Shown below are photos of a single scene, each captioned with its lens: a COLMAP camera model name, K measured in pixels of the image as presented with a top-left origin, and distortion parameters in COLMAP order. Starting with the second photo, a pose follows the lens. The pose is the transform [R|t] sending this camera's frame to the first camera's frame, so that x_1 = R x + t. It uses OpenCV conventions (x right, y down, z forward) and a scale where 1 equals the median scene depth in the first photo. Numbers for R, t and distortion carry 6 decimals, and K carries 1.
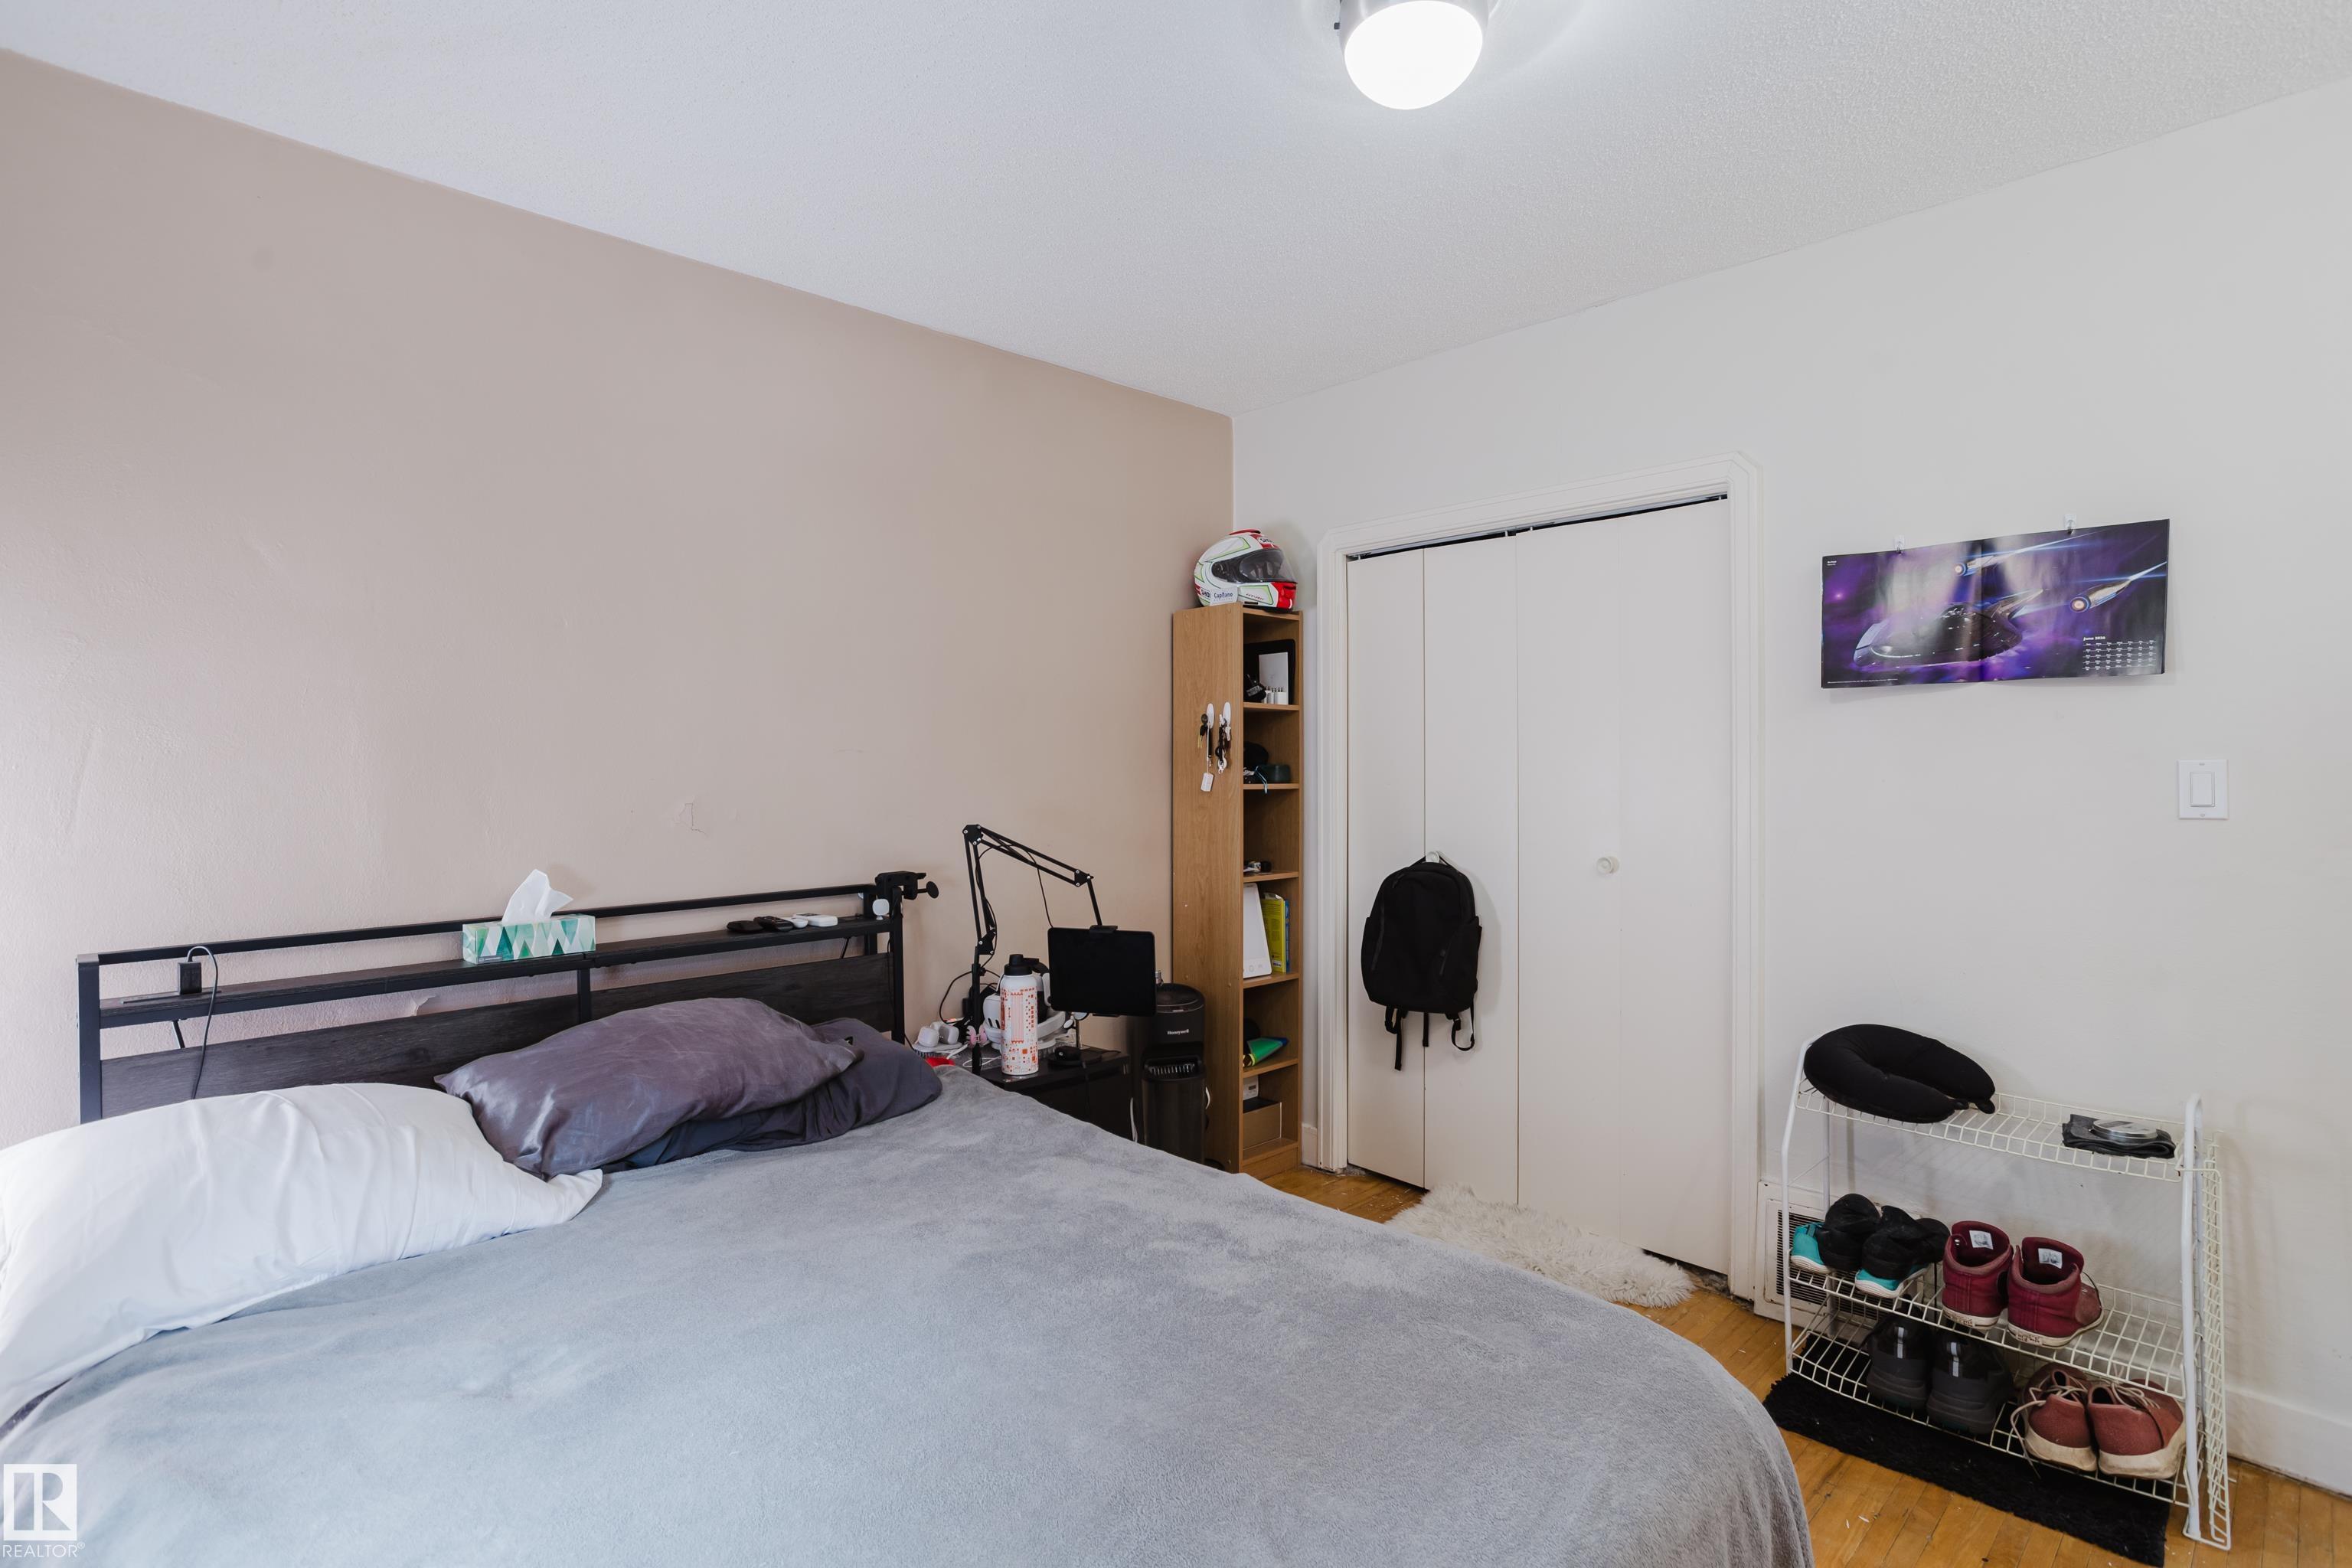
lens RADIAL K [[1140.0, 0, 1178.1], [0, 1140.0, 778.6], [0, 0, 1]] dist [-0.051710, 0.028817]
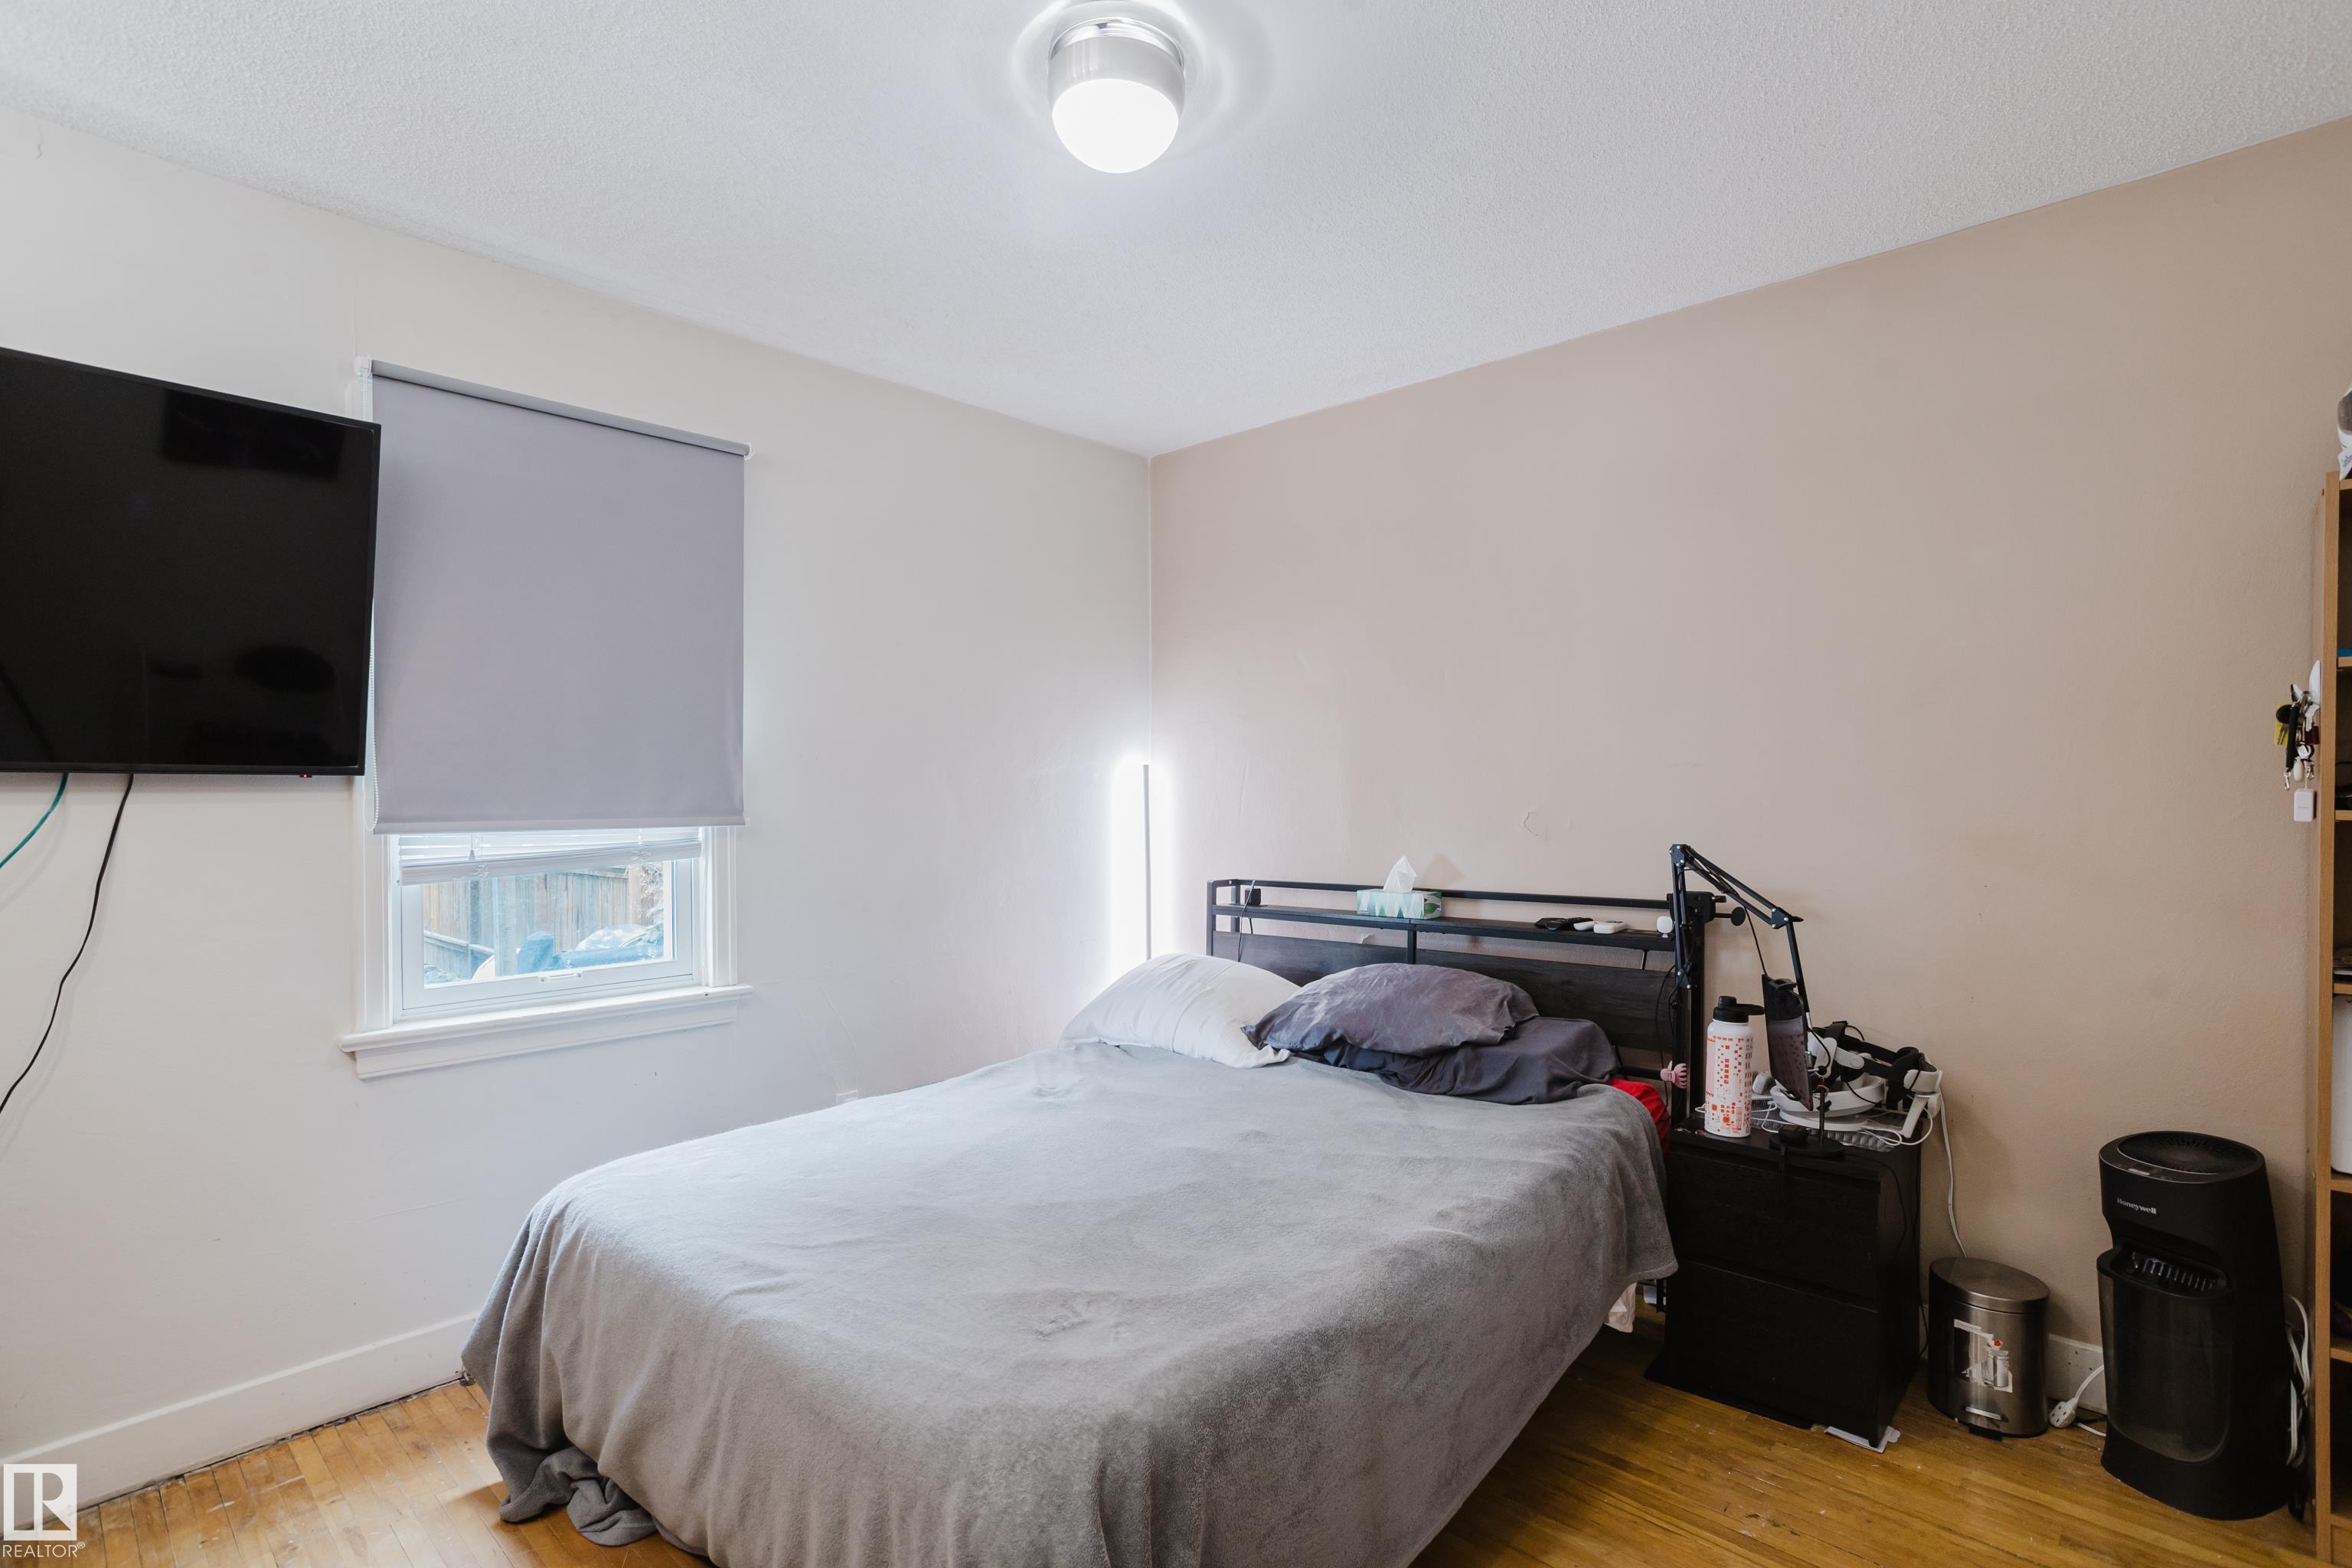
lens RADIAL K [[1140.0, 0, 1178.2], [0, 1140.0, 780.8], [0, 0, 1]] dist [-0.051710, 0.028817]
pose [[0.064633, -0.001066, -0.997909, 0.863728], [-0.004706, 0.999988, -0.001373, -0.009587], [0.997898, 0.004785, 0.064627, 0.655081]]
